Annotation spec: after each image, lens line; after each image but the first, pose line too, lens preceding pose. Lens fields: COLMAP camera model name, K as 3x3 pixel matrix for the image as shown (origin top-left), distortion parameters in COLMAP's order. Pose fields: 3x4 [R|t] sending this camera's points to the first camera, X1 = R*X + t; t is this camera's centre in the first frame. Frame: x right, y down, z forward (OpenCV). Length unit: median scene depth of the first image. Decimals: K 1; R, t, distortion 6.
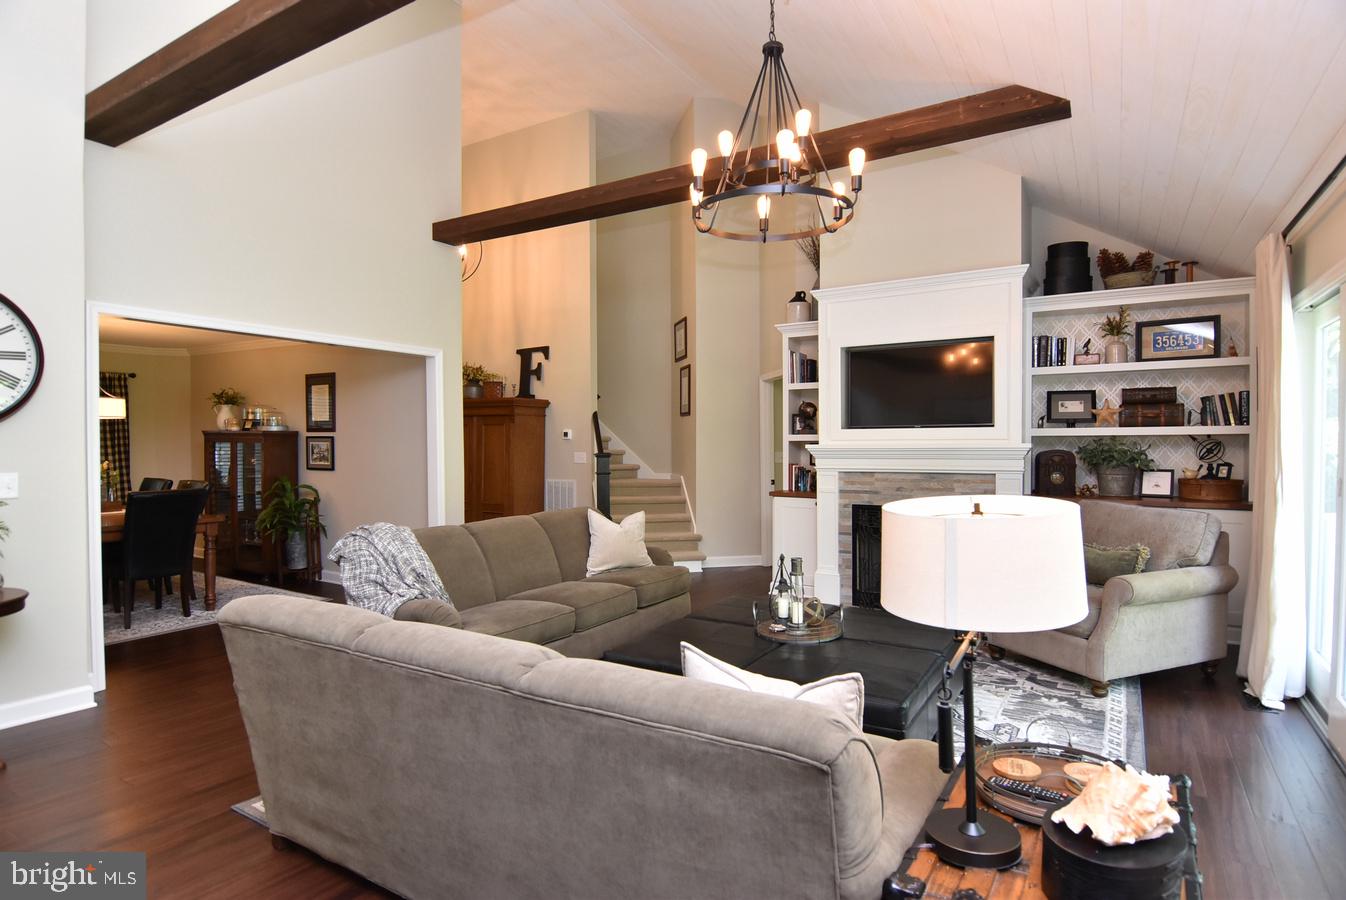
lens RADIAL K [[716.8, 0, 674.3], [0, 716.8, 446.9], [0, 0, 1]] dist [0.001103, -0.015981]
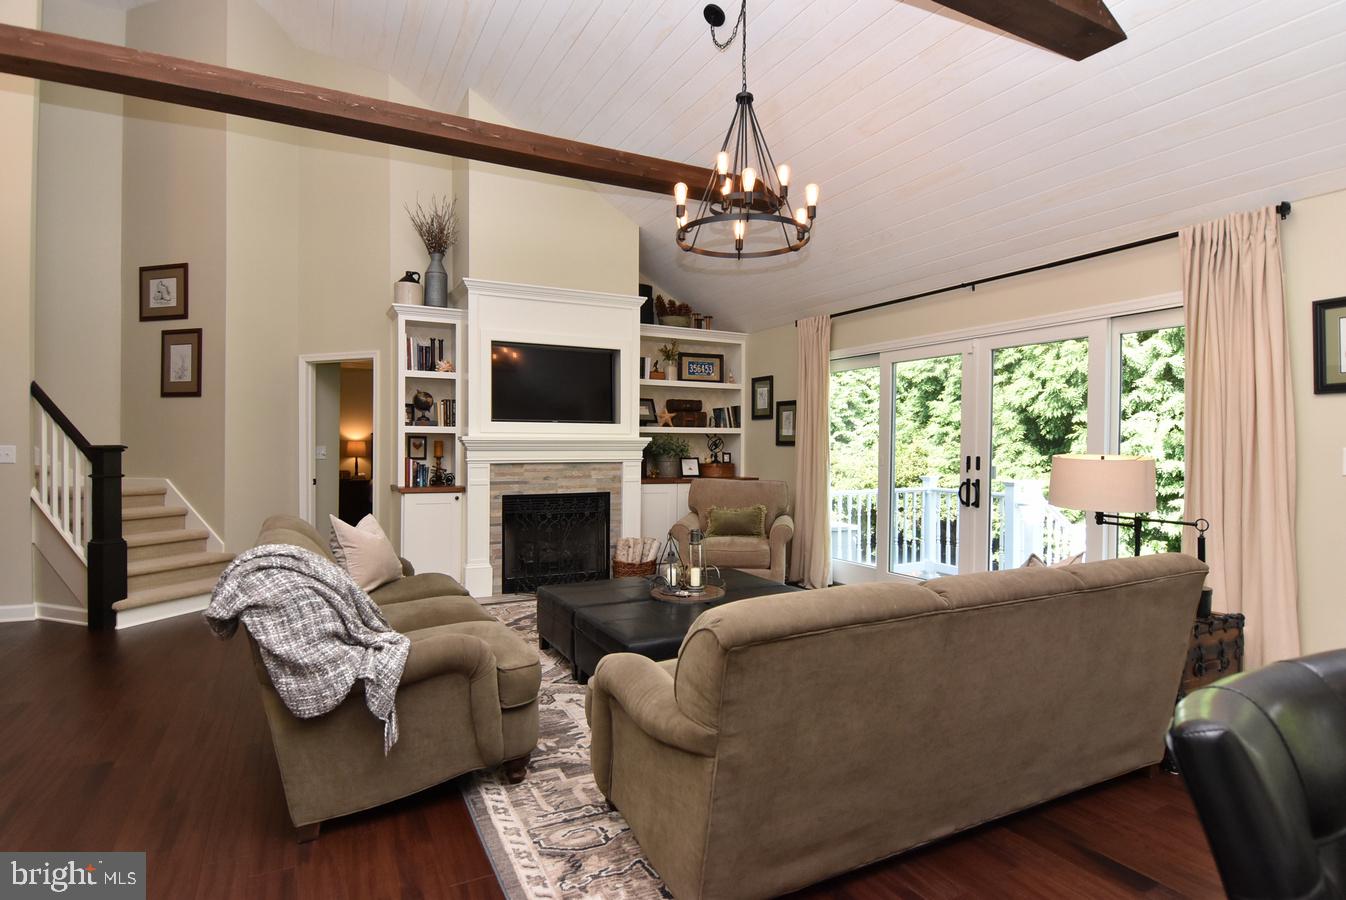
lens RADIAL K [[716.8, 0, 681.1], [0, 716.8, 451.8], [0, 0, 1]] dist [0.001103, -0.015981]
pose [[0.507268, -0.000202, 0.861788, -0.553627], [-0.000340, 1.000000, 0.000435, 0.019068], [-0.861788, -0.000514, 0.507268, 0.286917]]
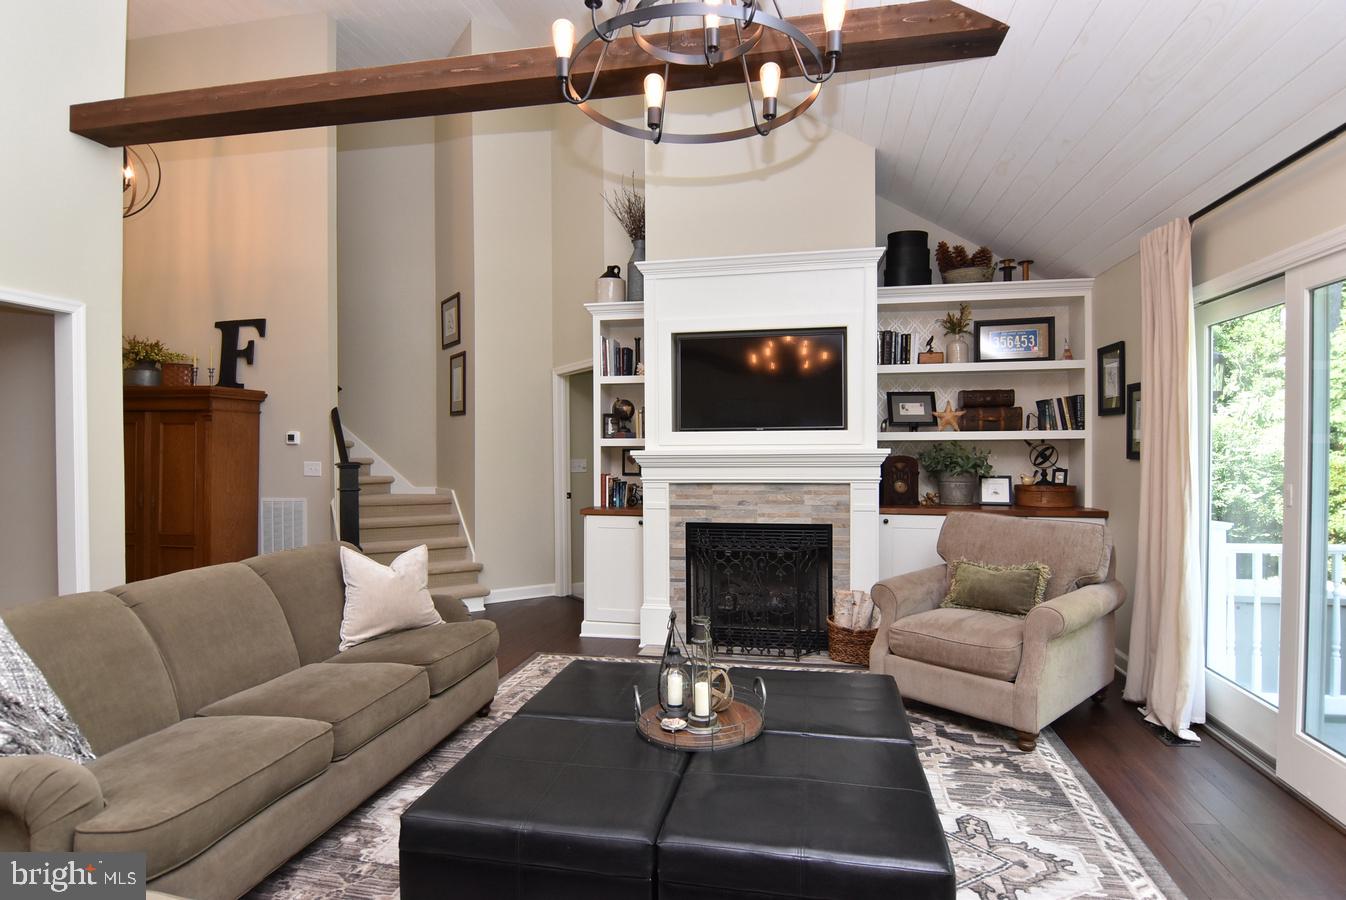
lens RADIAL K [[716.8, 0, 675.0], [0, 716.8, 448.7], [0, 0, 1]] dist [0.001103, -0.015981]
pose [[0.936600, -0.000701, 0.350399, -0.059147], [0.003234, 0.999973, -0.006643, 0.000238], [-0.350385, 0.007355, 0.936577, 0.249878]]
